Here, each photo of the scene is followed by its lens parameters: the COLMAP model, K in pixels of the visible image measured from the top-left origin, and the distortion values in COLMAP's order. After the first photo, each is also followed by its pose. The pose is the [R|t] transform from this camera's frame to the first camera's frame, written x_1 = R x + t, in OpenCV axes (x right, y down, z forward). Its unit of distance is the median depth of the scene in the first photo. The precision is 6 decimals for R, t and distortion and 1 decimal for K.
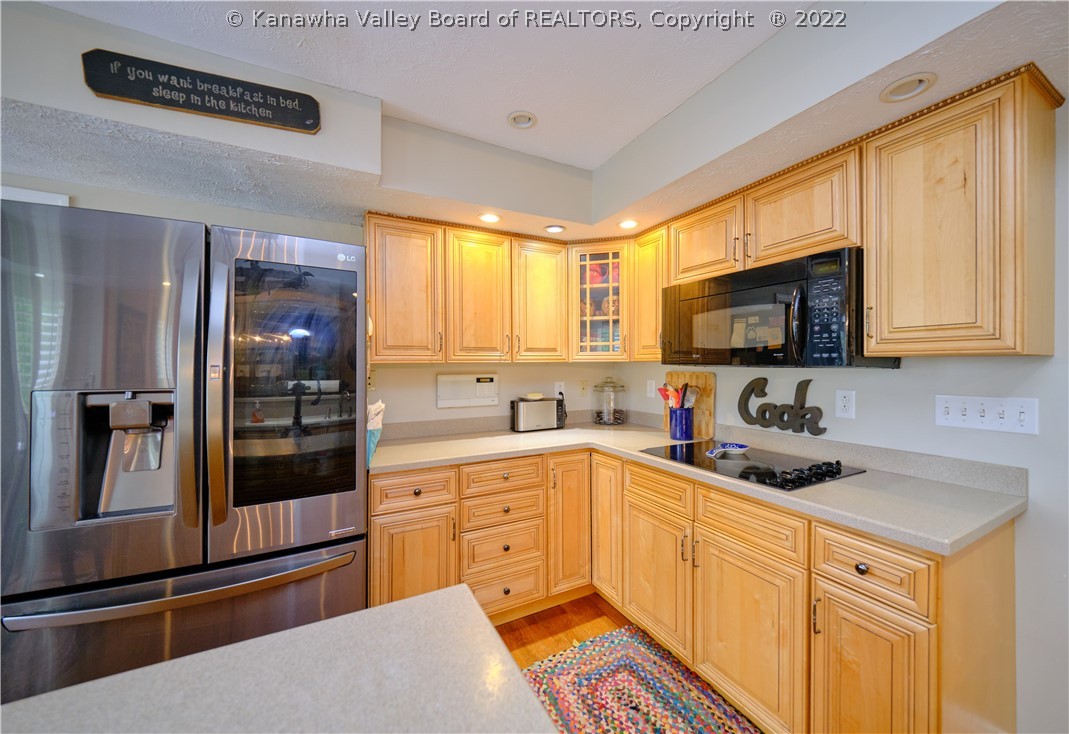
lens RADIAL K [[415.5, 0, 539.2], [0, 415.5, 364.0], [0, 0, 1]] dist [-0.002658, -0.000081]
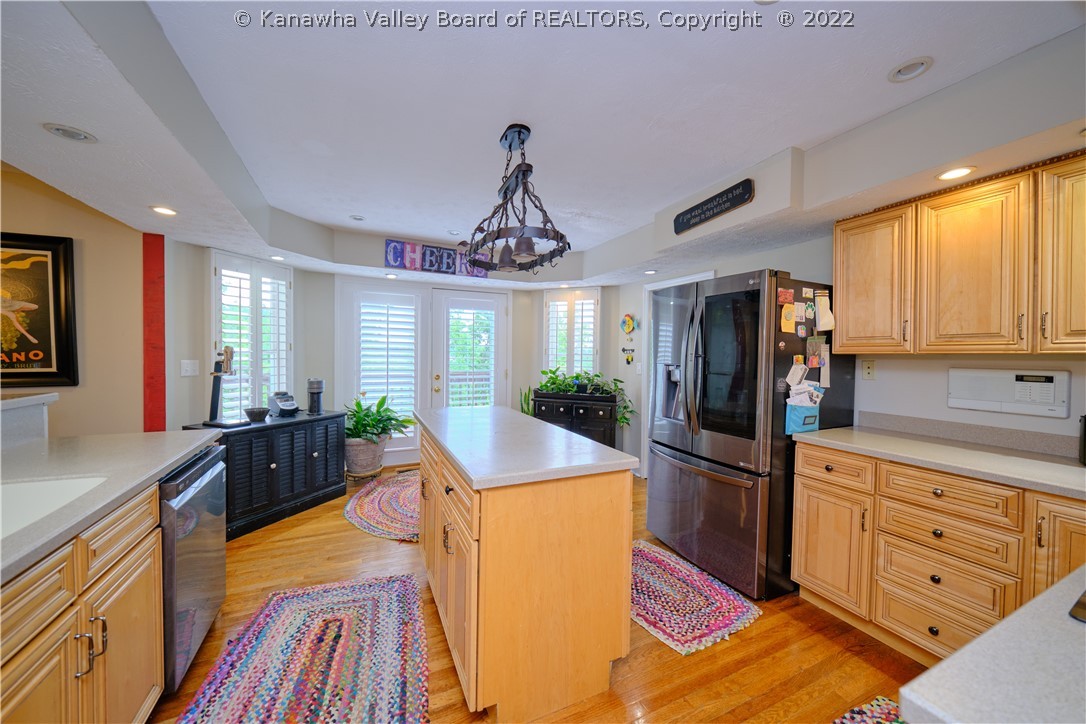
lens RADIAL K [[376.3, 0, 540.6], [0, 376.3, 358.0], [0, 0, 1]] dist [0.002101, 0.000042]
pose [[-0.071160, 0.015456, -0.997345, 0.843009], [-0.009970, 0.999819, 0.016206, 0.002432], [0.997415, 0.011097, -0.070993, 0.318440]]
